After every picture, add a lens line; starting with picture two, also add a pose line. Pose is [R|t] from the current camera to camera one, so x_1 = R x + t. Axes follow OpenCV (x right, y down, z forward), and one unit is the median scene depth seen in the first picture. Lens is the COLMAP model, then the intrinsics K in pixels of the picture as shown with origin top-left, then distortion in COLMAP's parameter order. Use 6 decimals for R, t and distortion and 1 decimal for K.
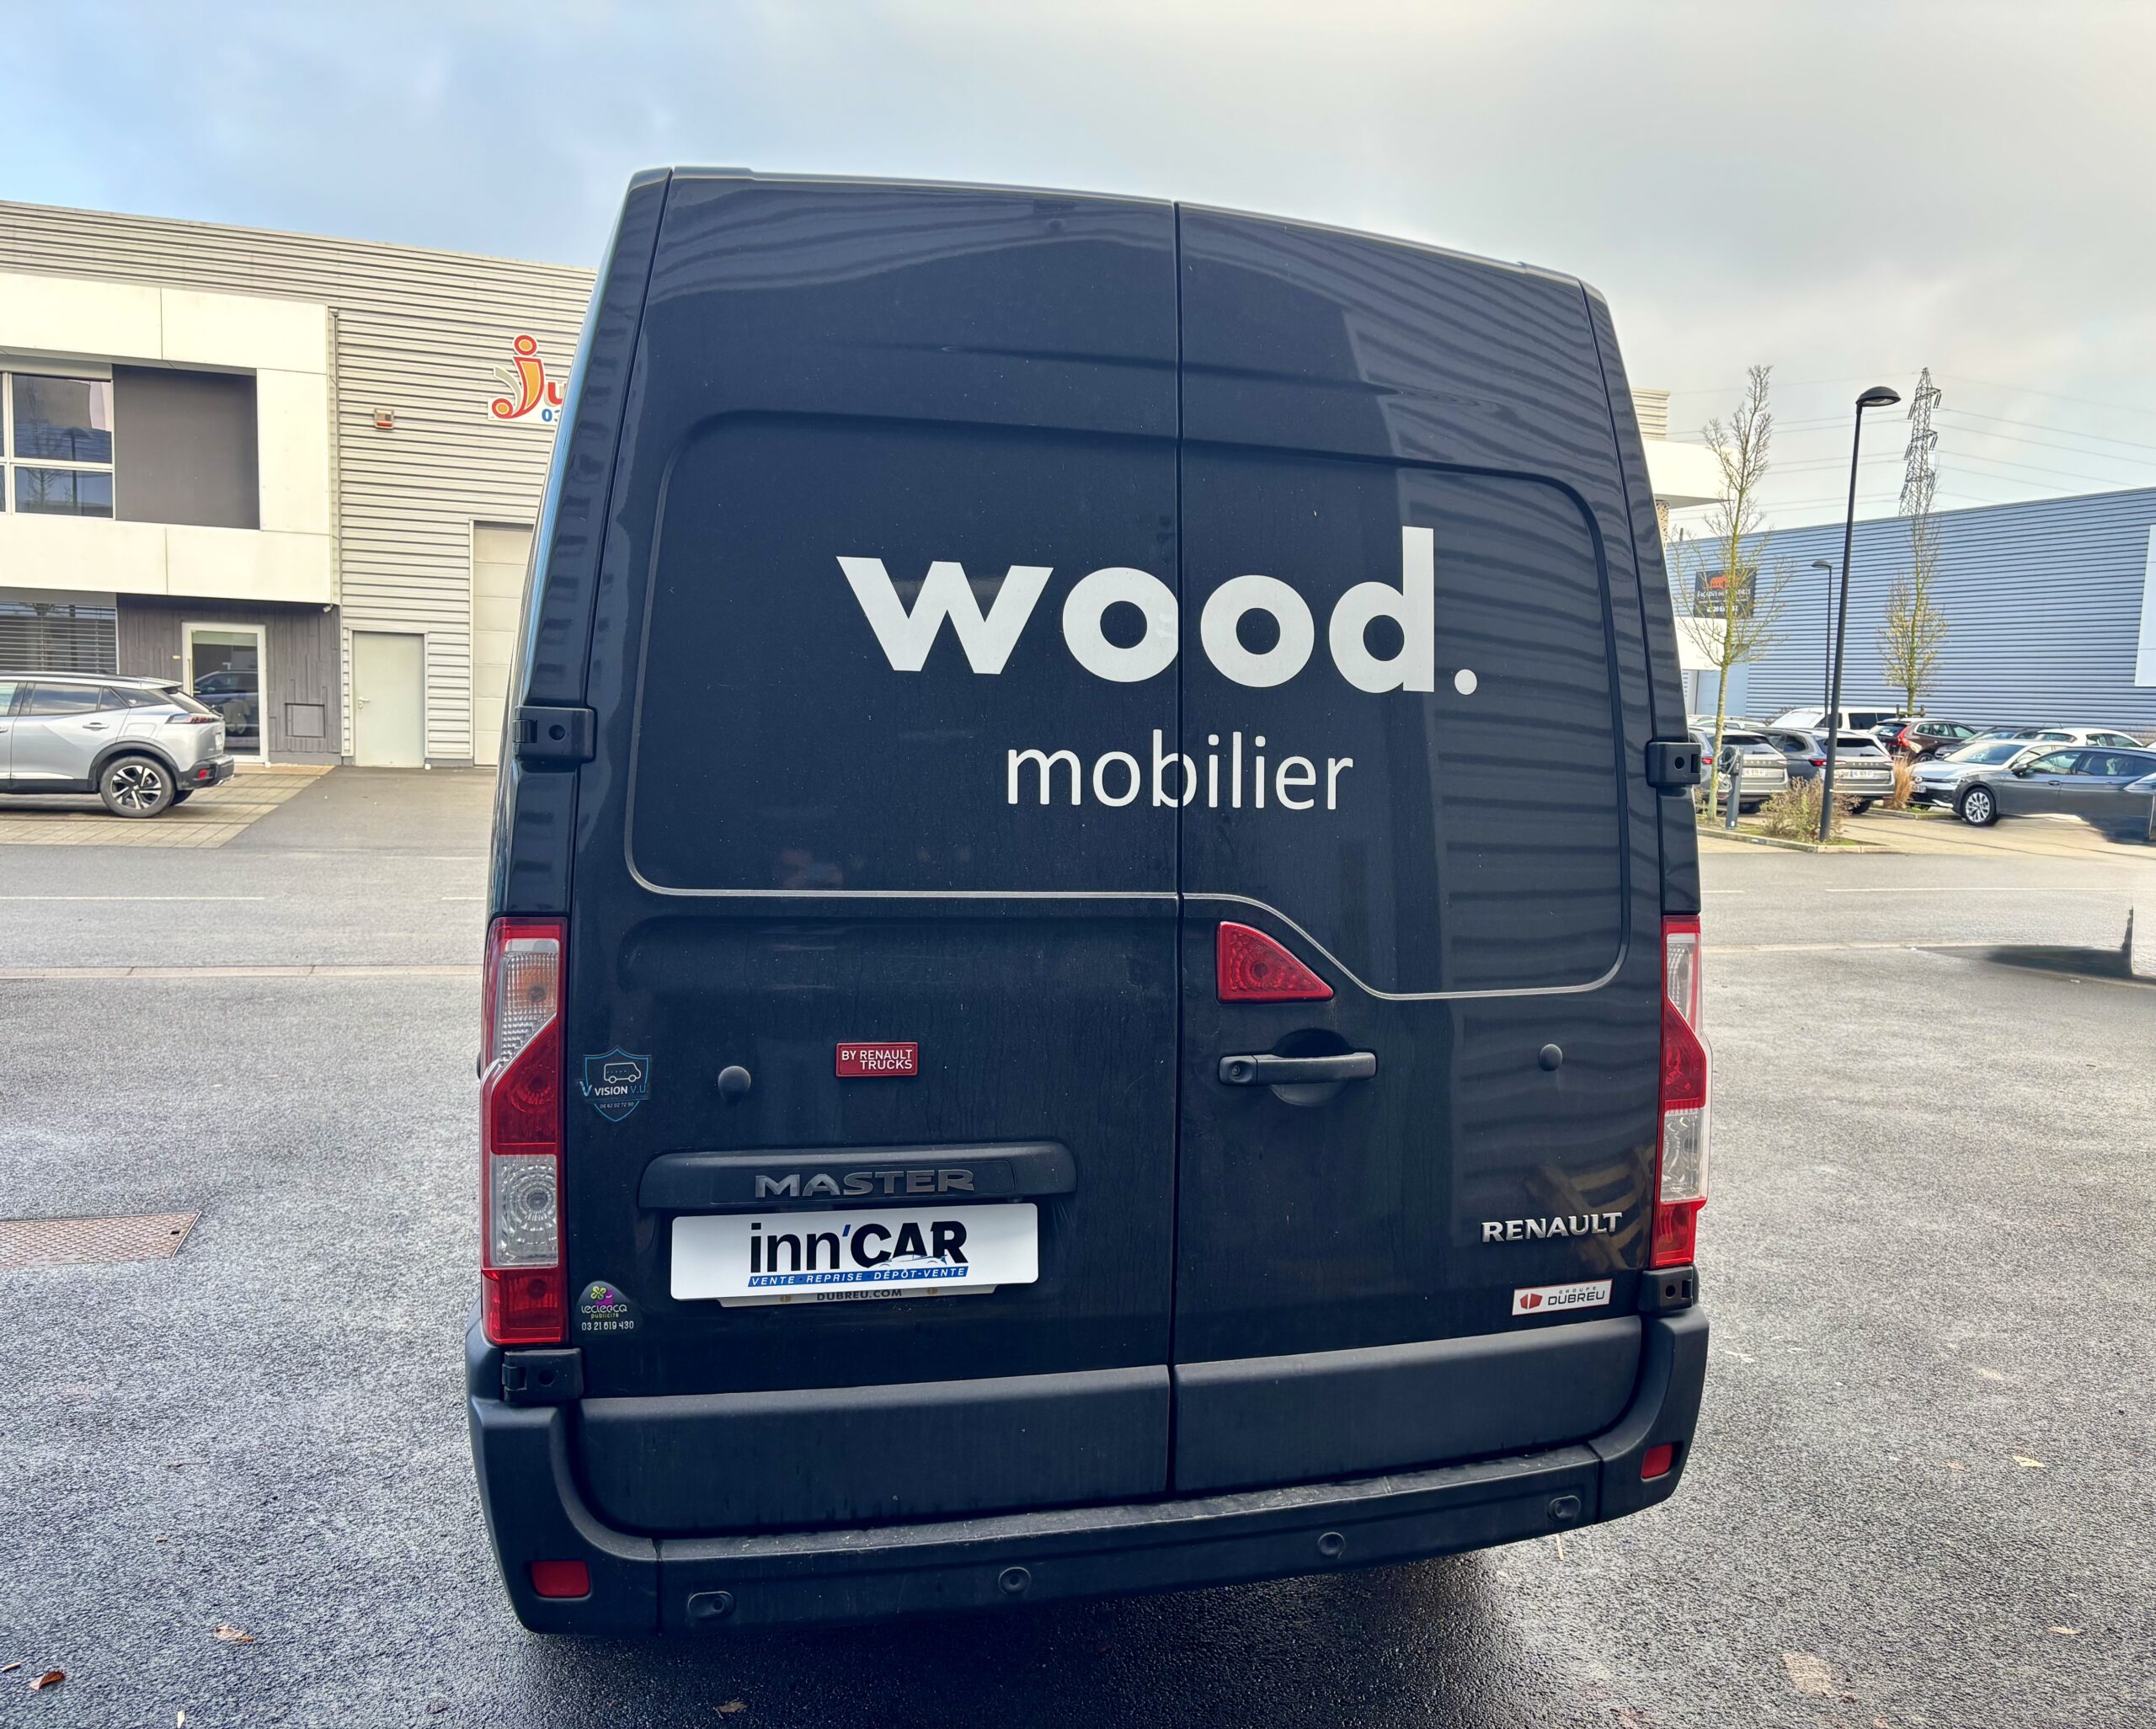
lens RADIAL K [[1800.9, 0, 1078.0], [0, 1800.9, 864.5], [0, 0, 1]] dist [-0.060561, 0.092619]
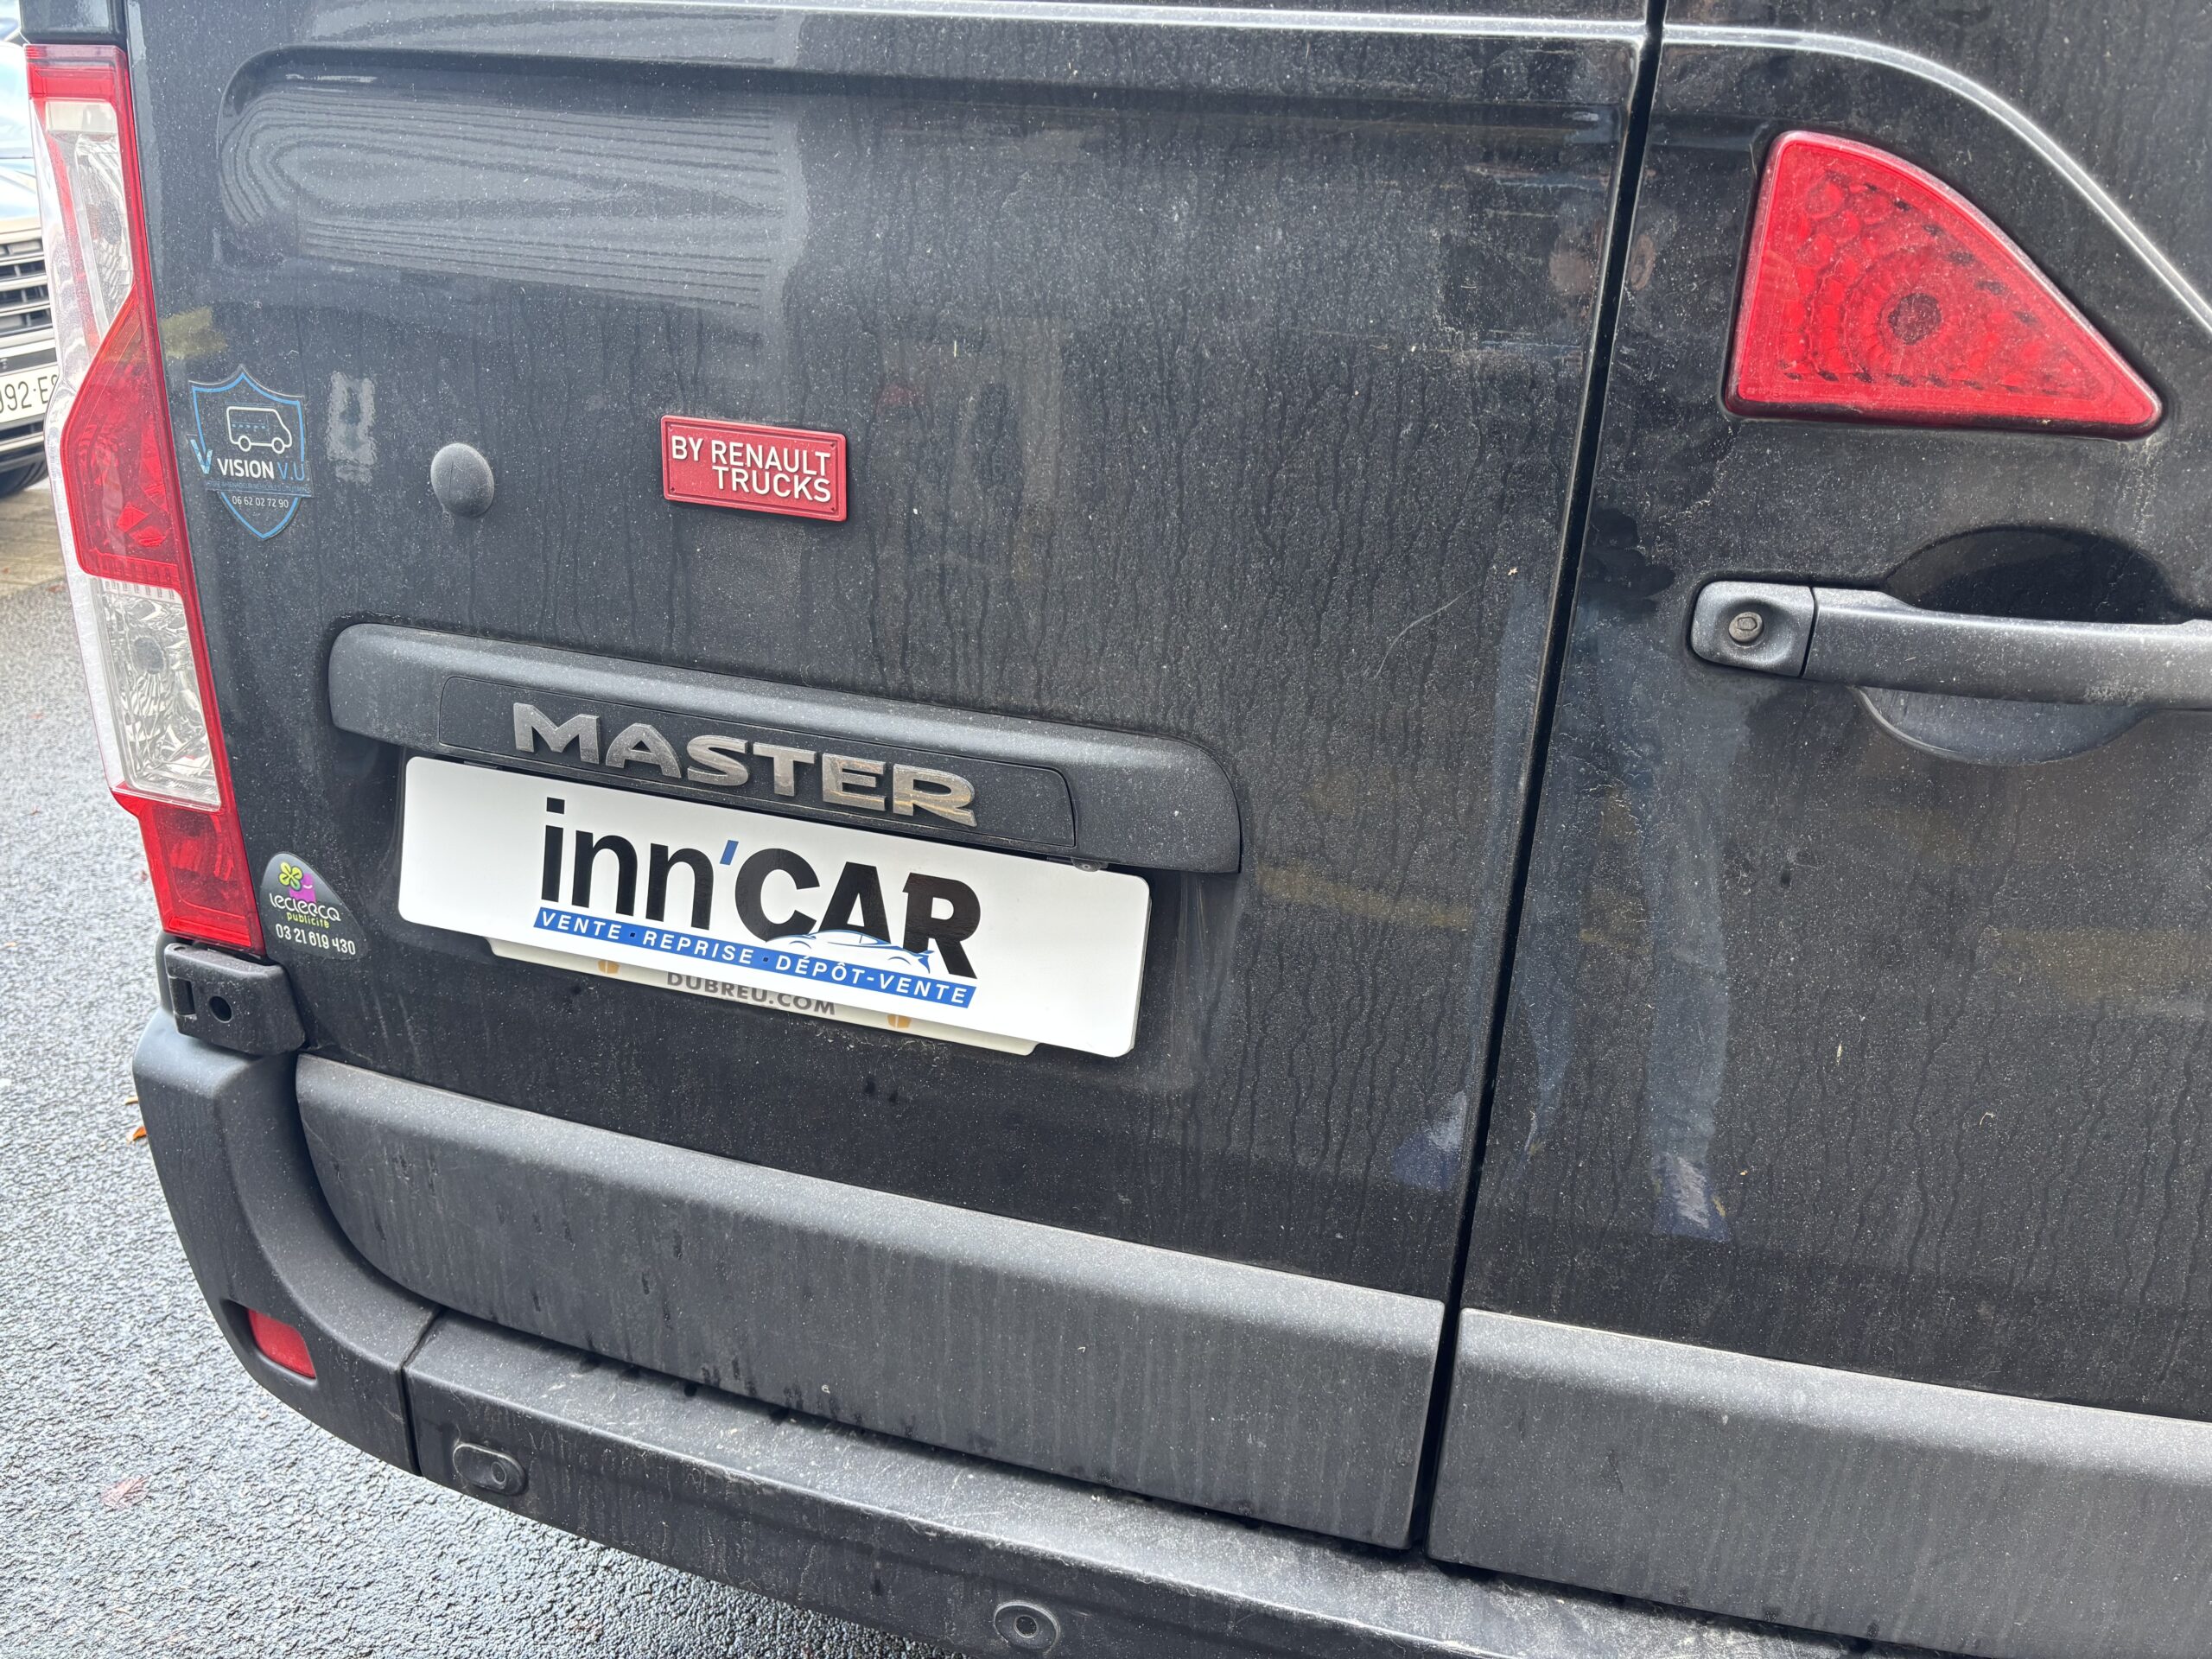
lens RADIAL K [[1661.4, 0, 1108.7], [0, 1661.4, 835.7], [0, 0, 1]] dist [0.028462, 0.000235]
pose [[0.881906, 0.207905, -0.423104, 0.126726], [-0.059347, 0.939322, 0.337863, 0.055705], [0.467674, -0.272854, 0.840733, 0.699690]]
